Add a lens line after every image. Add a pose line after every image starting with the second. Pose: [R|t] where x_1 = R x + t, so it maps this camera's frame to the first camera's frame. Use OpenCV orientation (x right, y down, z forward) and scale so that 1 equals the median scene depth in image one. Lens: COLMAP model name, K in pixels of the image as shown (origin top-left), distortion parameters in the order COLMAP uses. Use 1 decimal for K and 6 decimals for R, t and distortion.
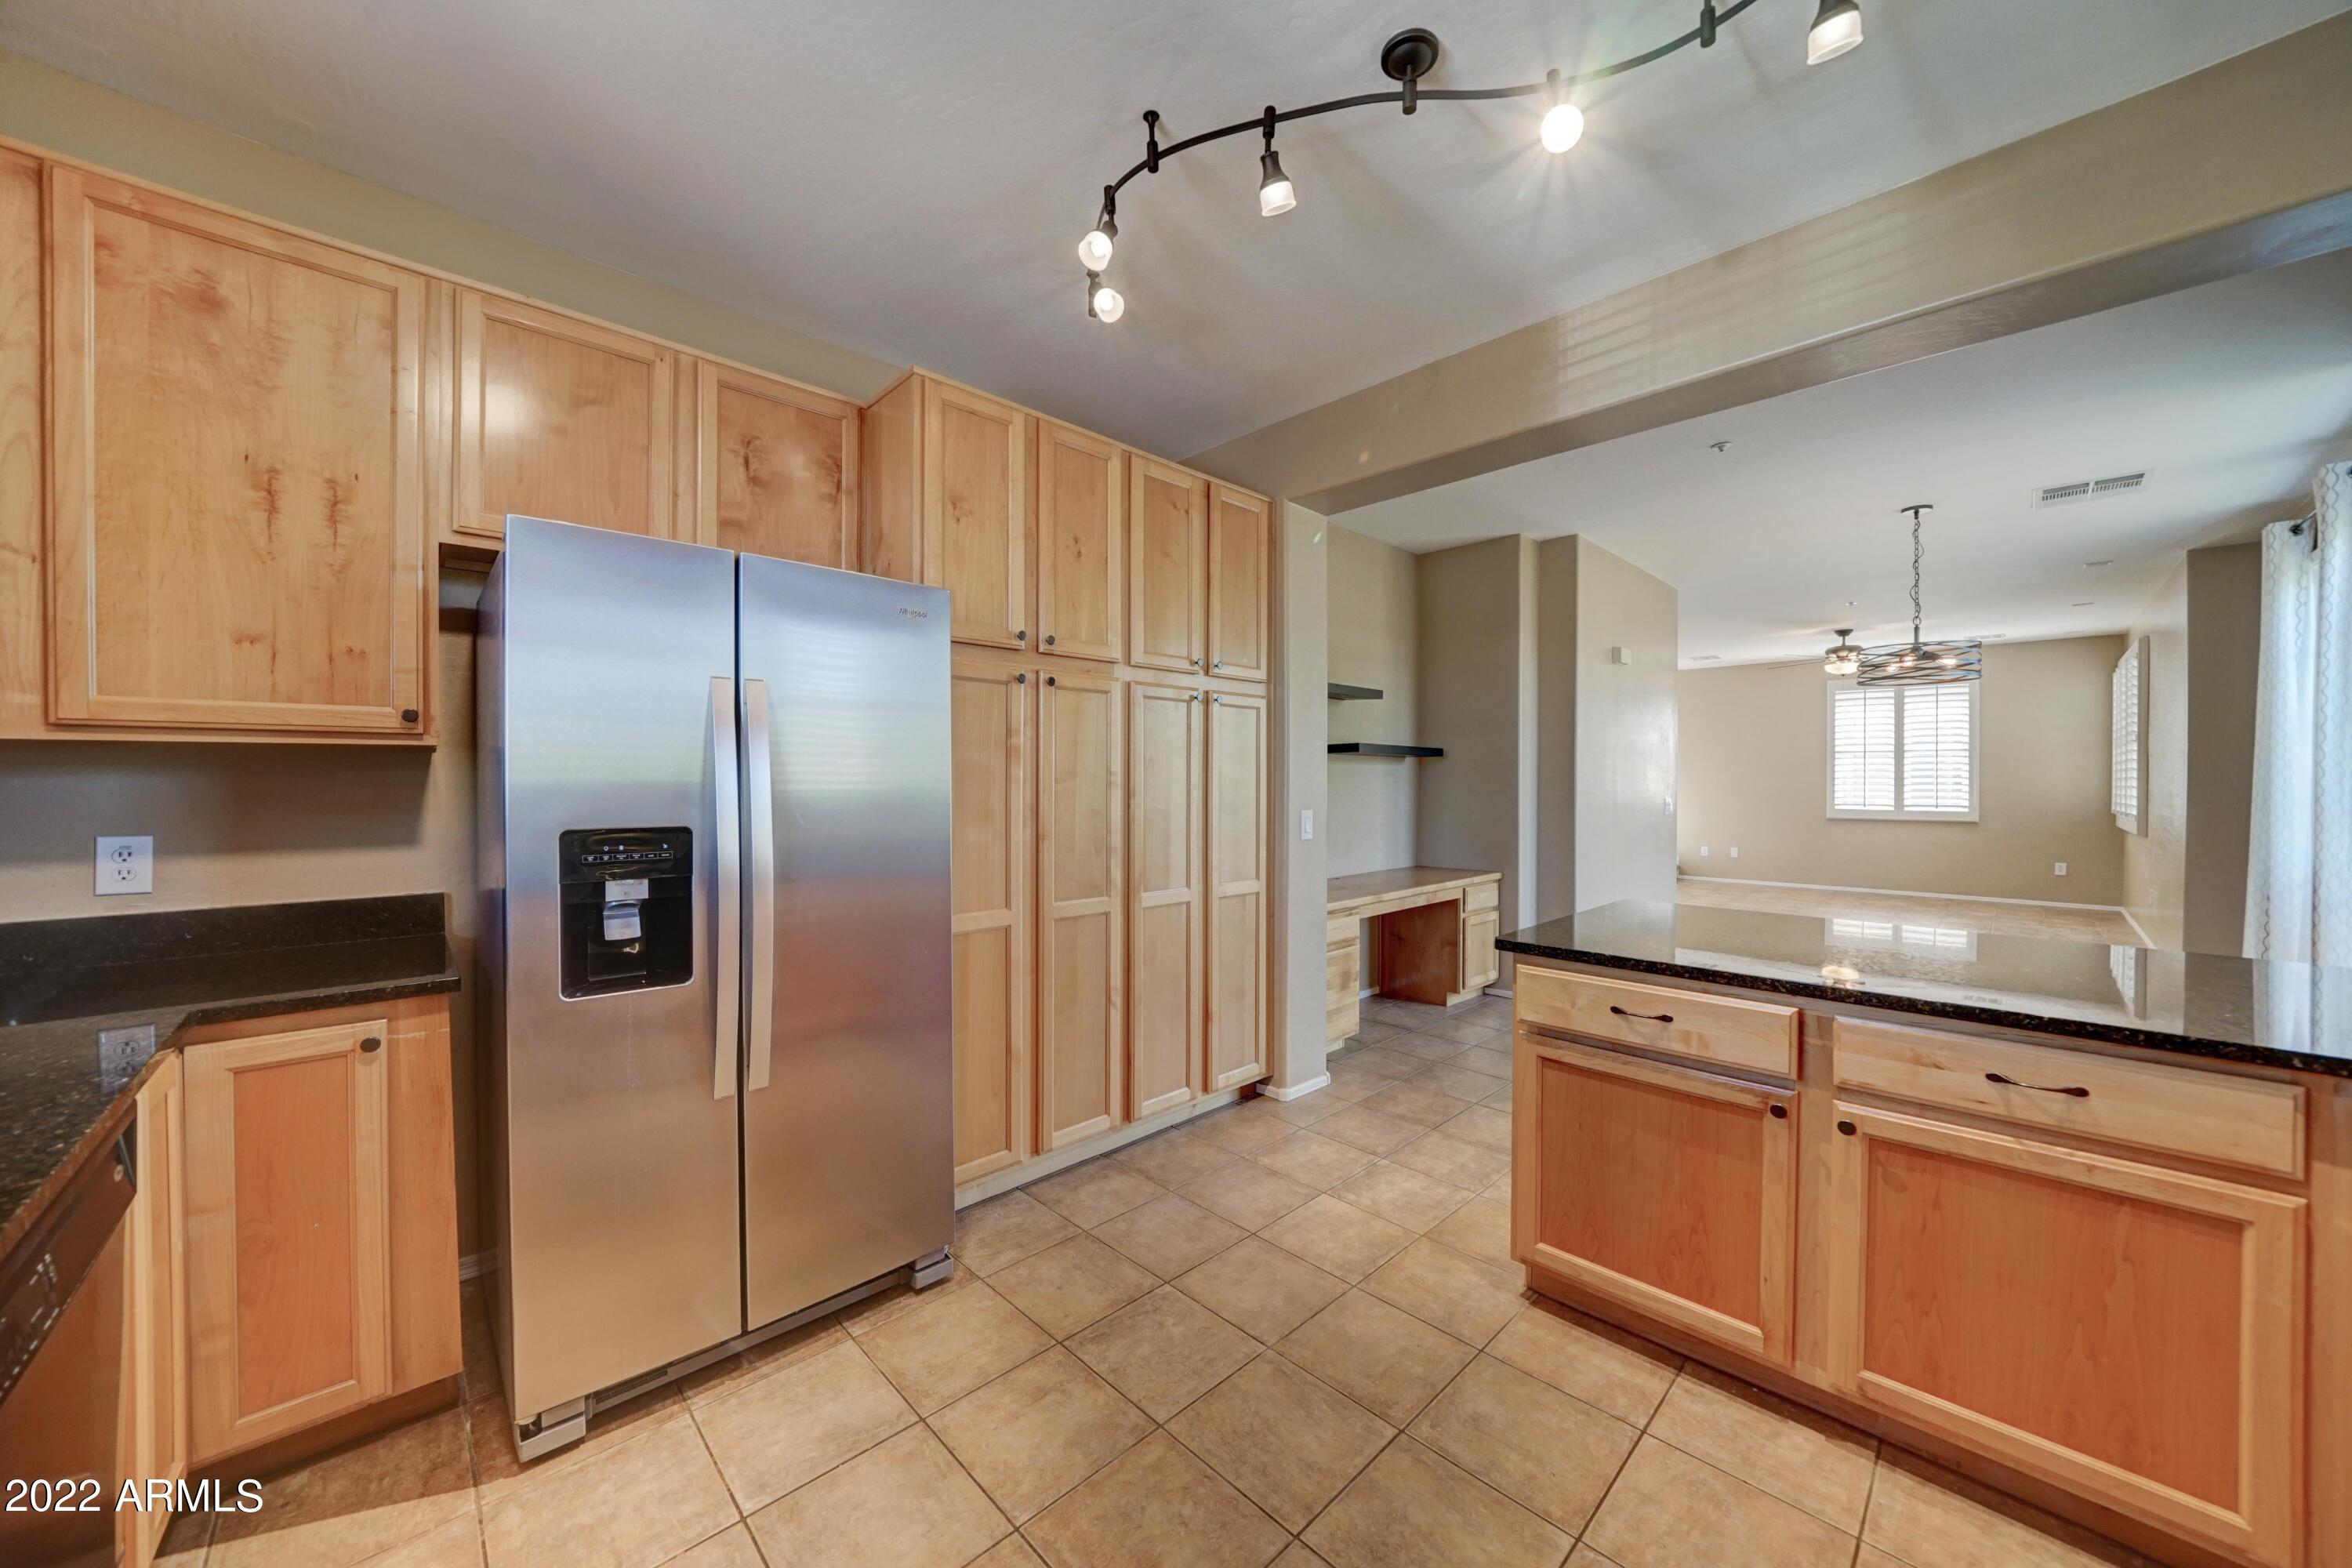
lens RADIAL K [[825.9, 0, 1177.7], [0, 825.9, 783.4], [0, 0, 1]] dist [-0.021968, 0.000112]
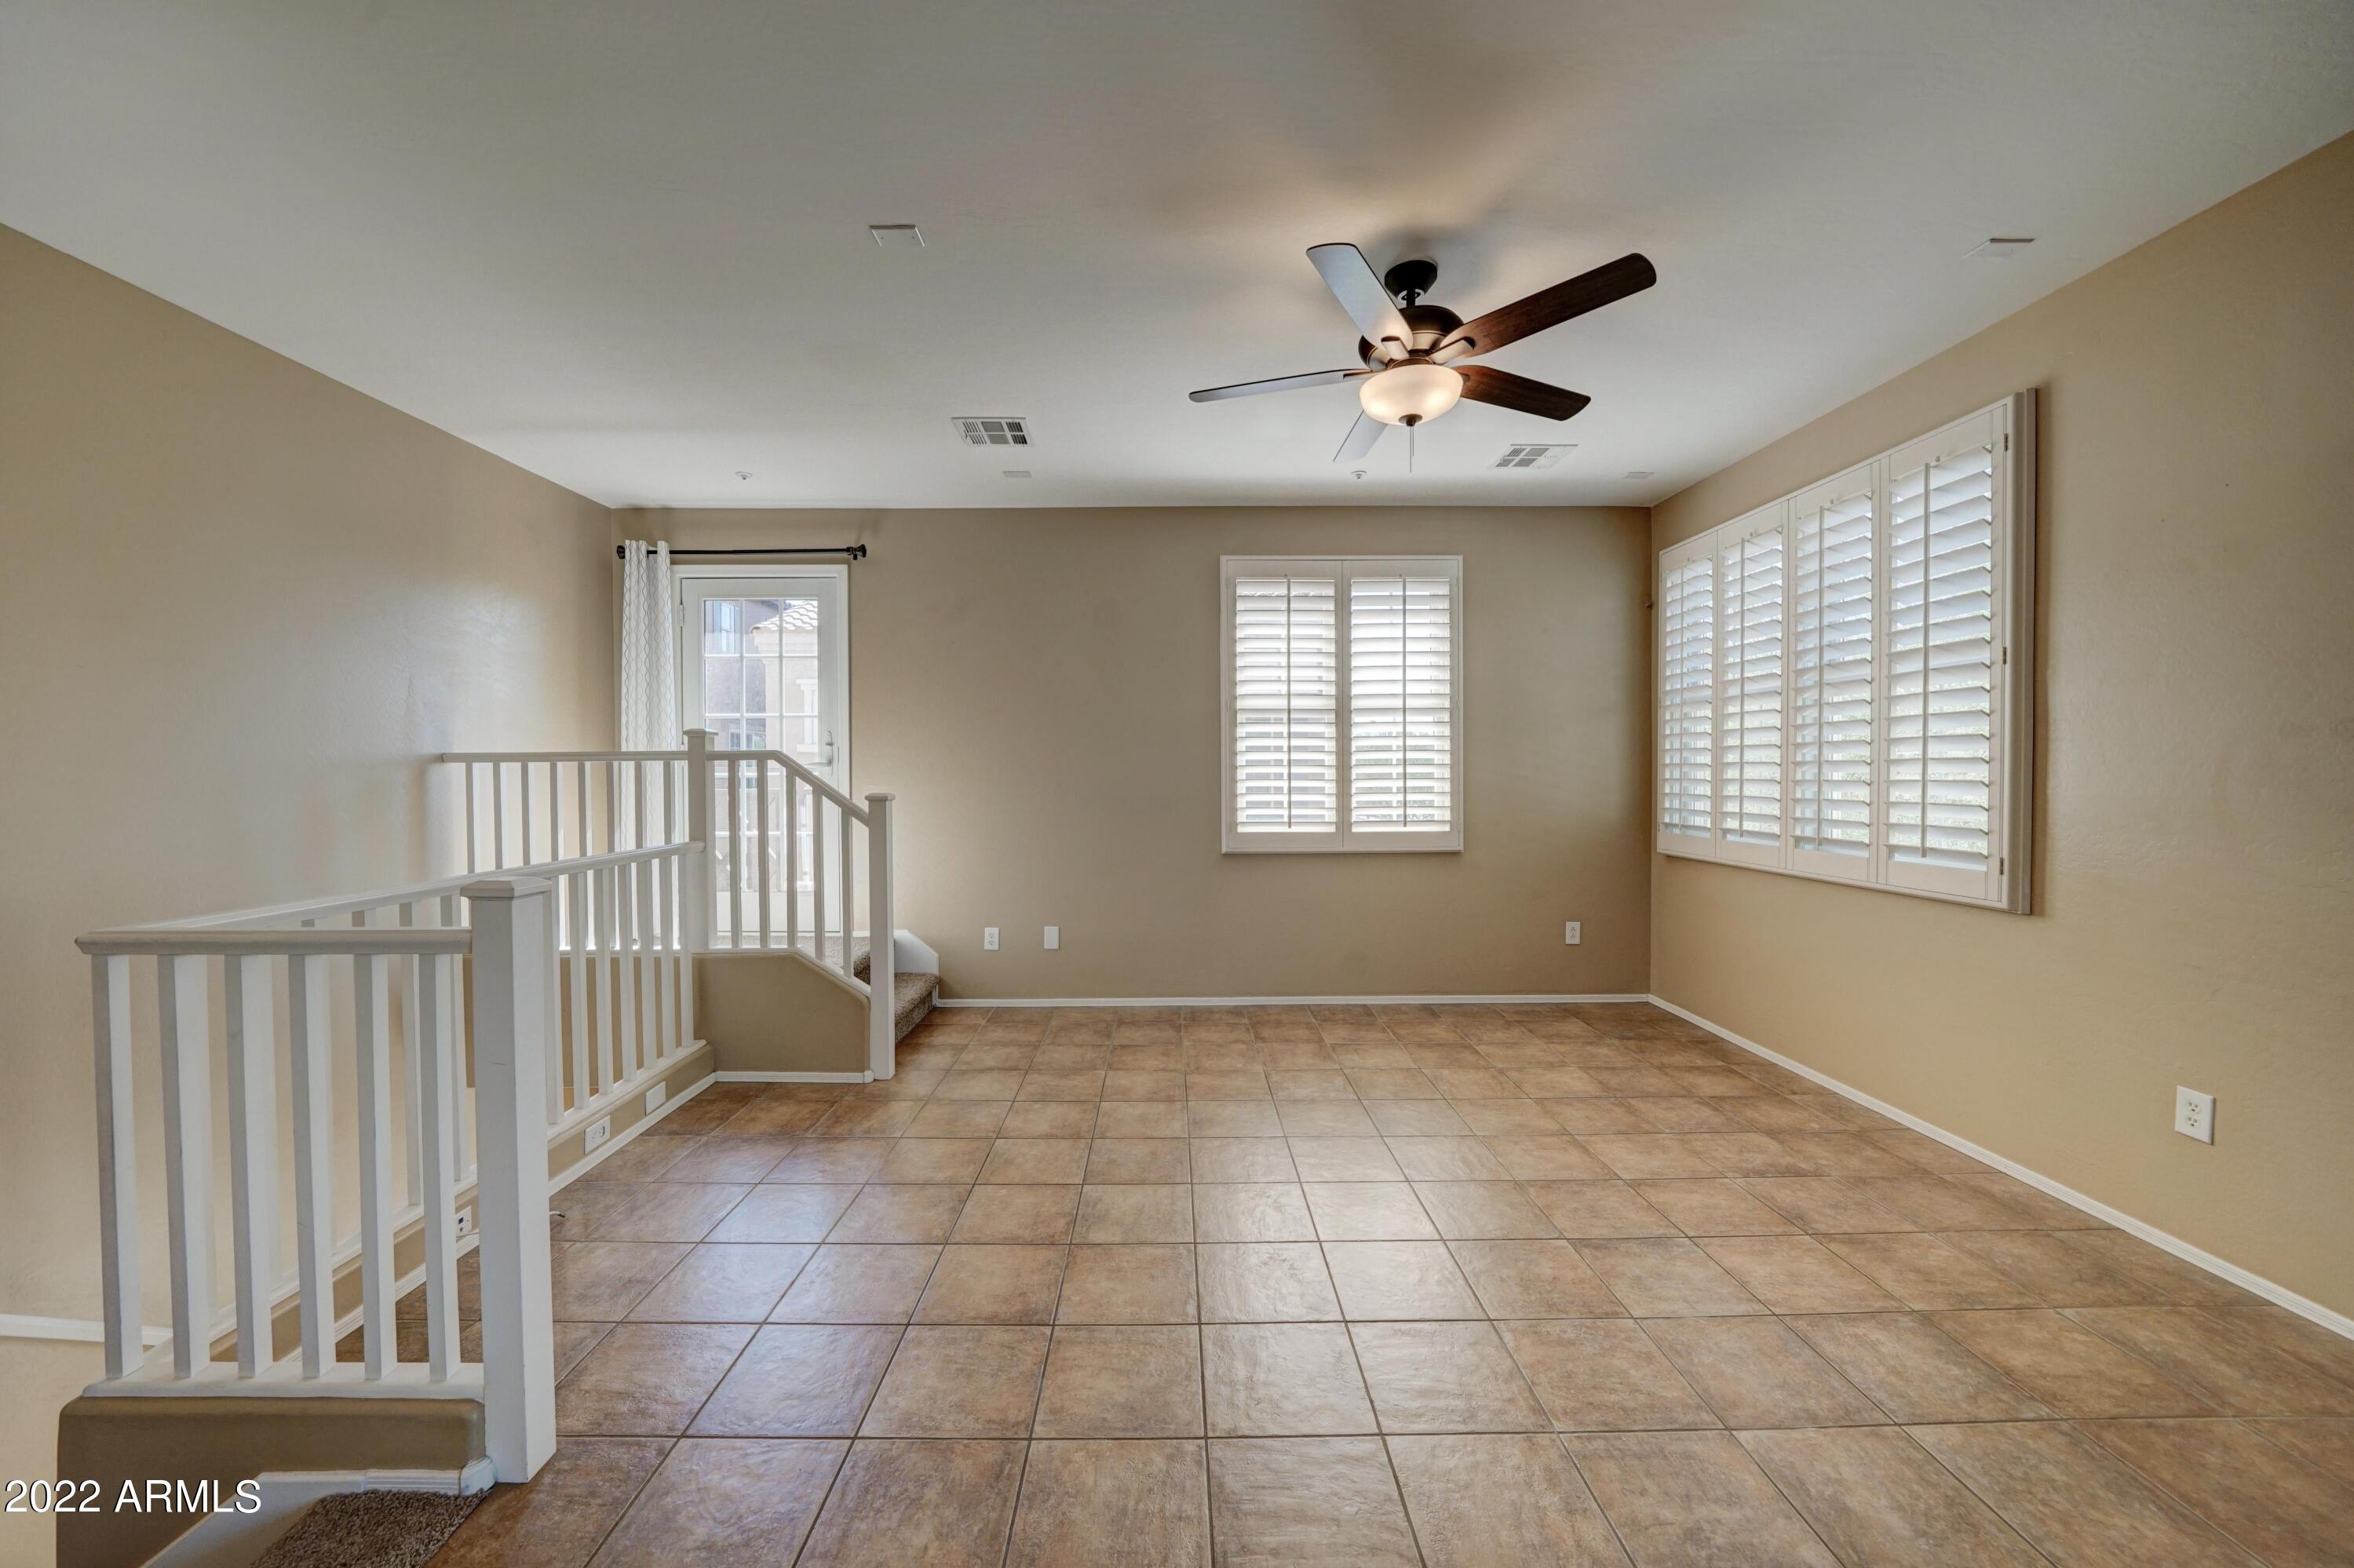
lens RADIAL K [[849.9, 0, 1186.8], [0, 849.9, 782.7], [0, 0, 1]] dist [-0.010497, 0.000430]
pose [[0.676706, -0.014653, 0.736108, 1.595067], [0.009452, 0.999892, 0.011215, -0.013924], [-0.736193, -0.000632, 0.676771, 2.573817]]
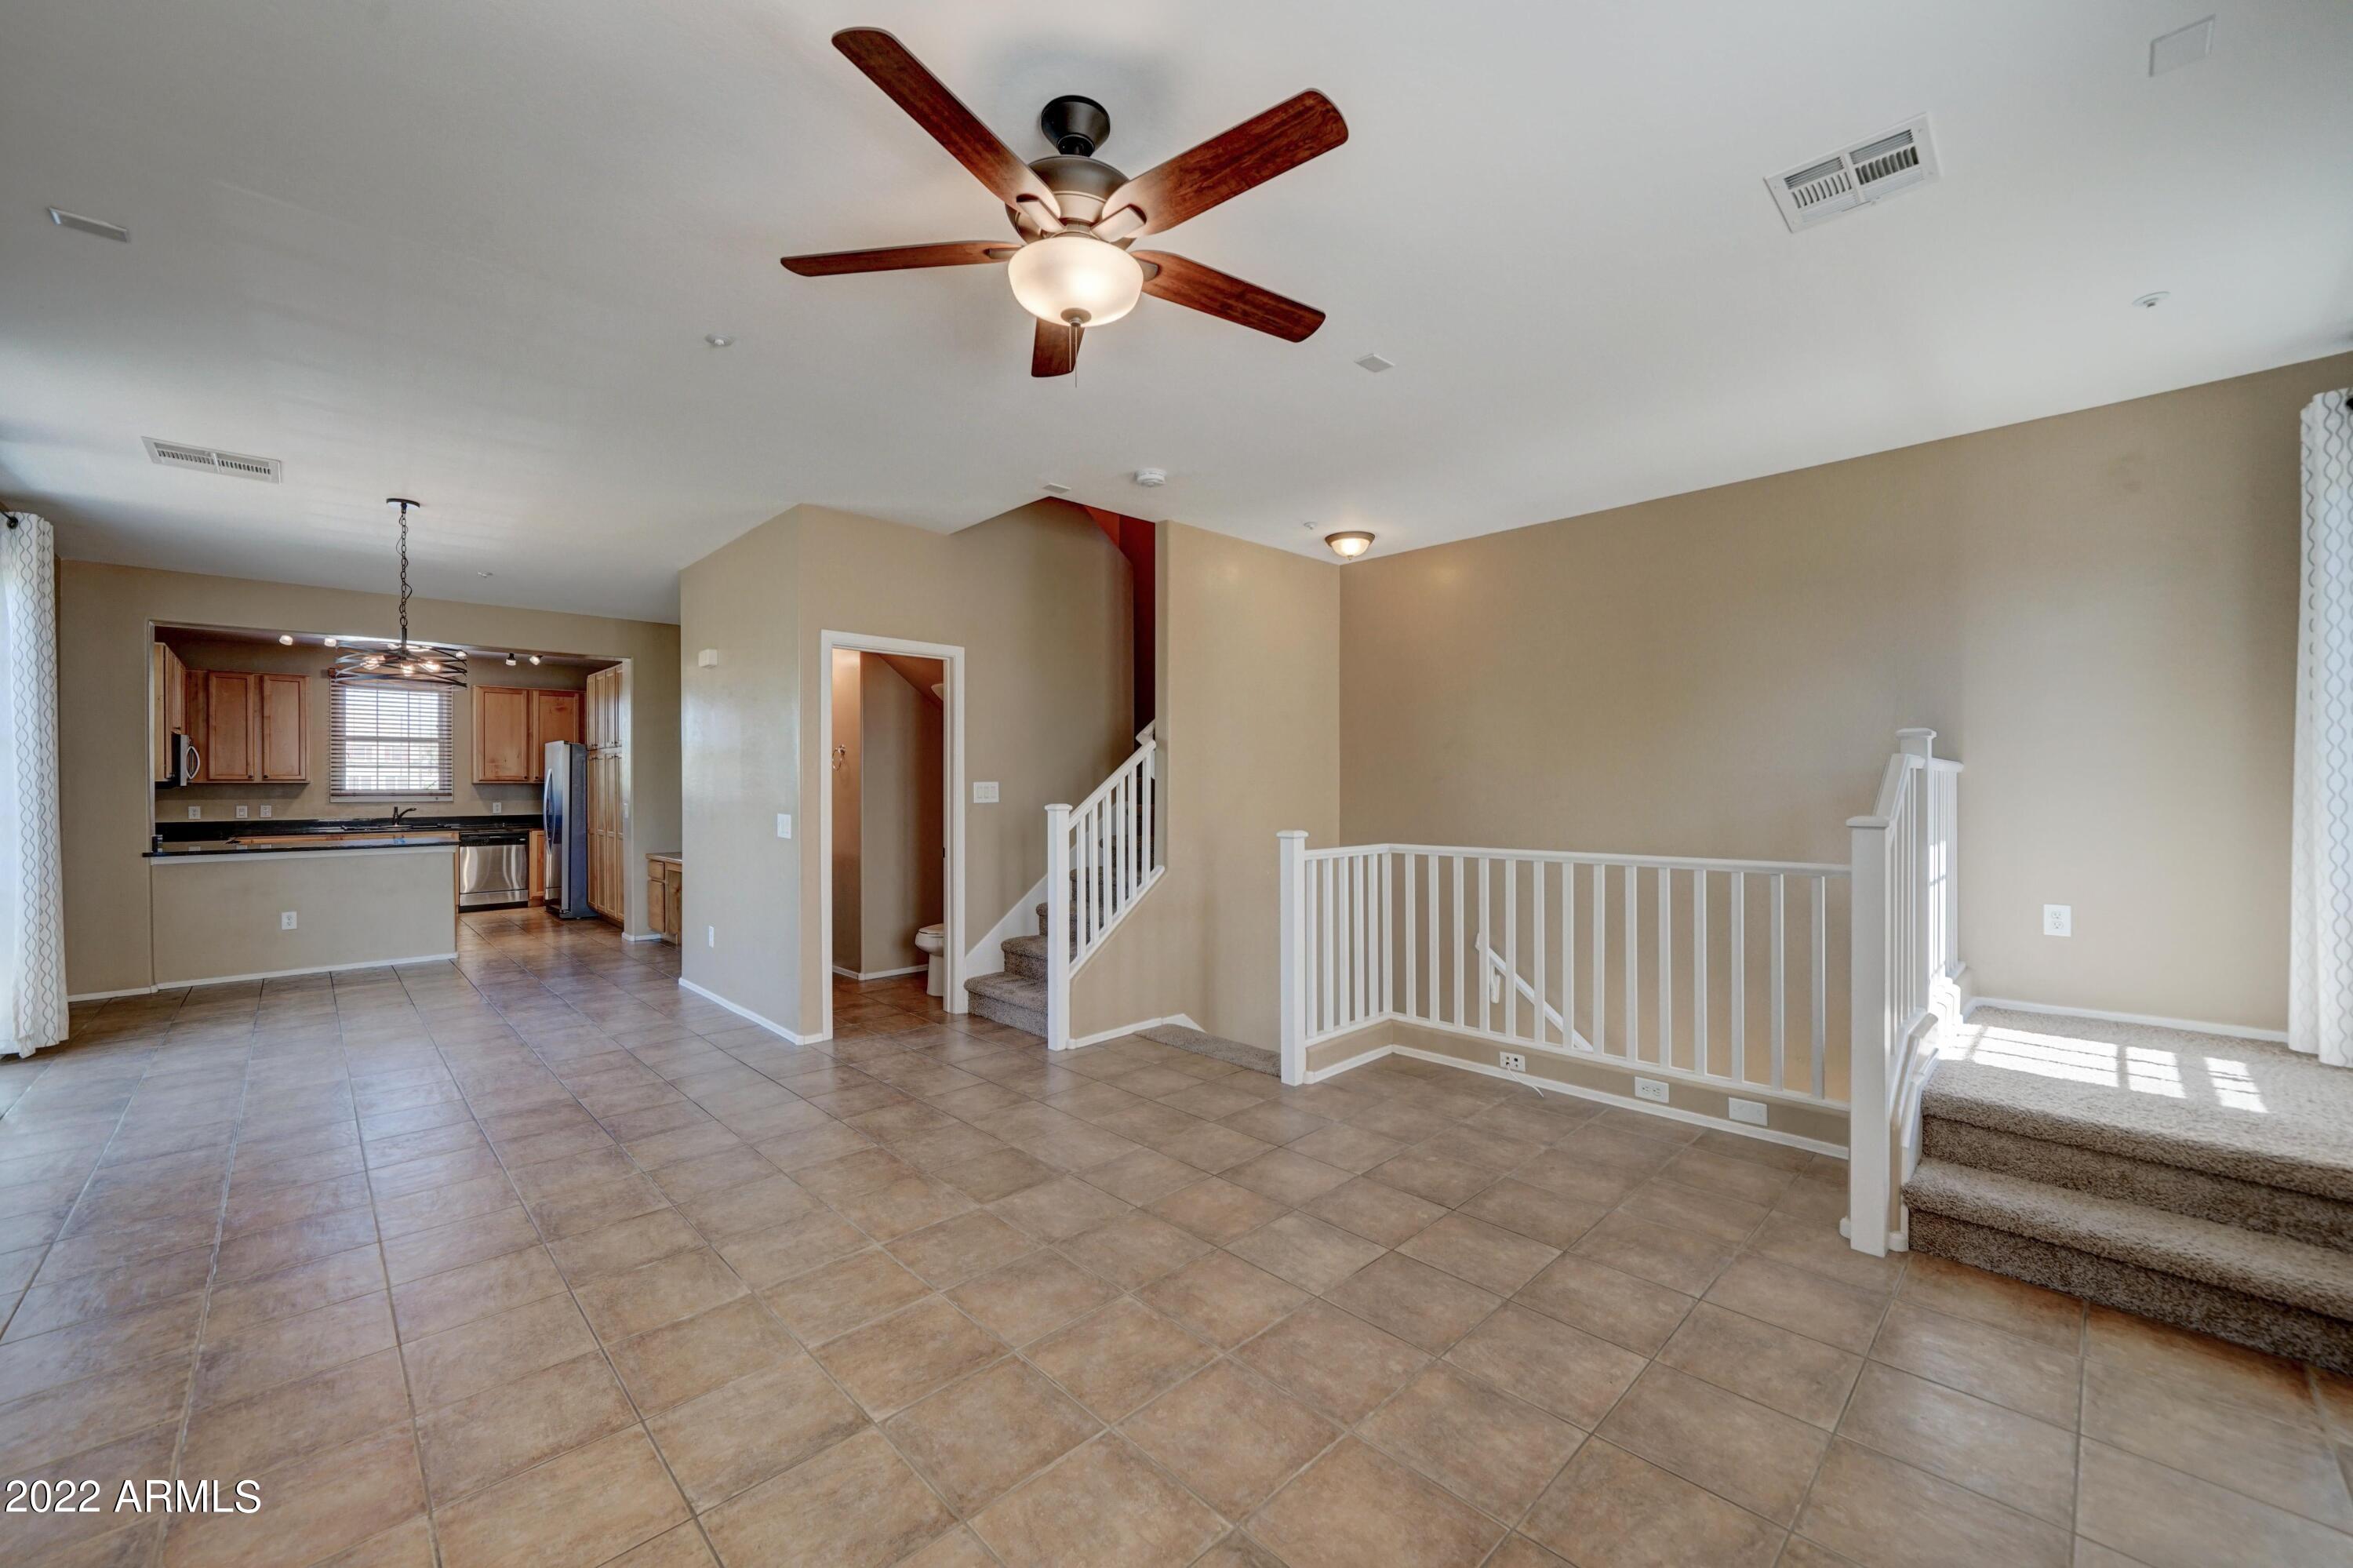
lens RADIAL K [[921.0, 0, 1158.6], [0, 921.0, 784.7], [0, 0, 1]] dist [-0.000549, -0.000170]
pose [[-0.011710, -0.003112, -0.999927, 3.239638], [-0.001415, 0.999994, -0.003095, -0.016455], [0.999930, 0.001378, -0.011714, 3.114199]]
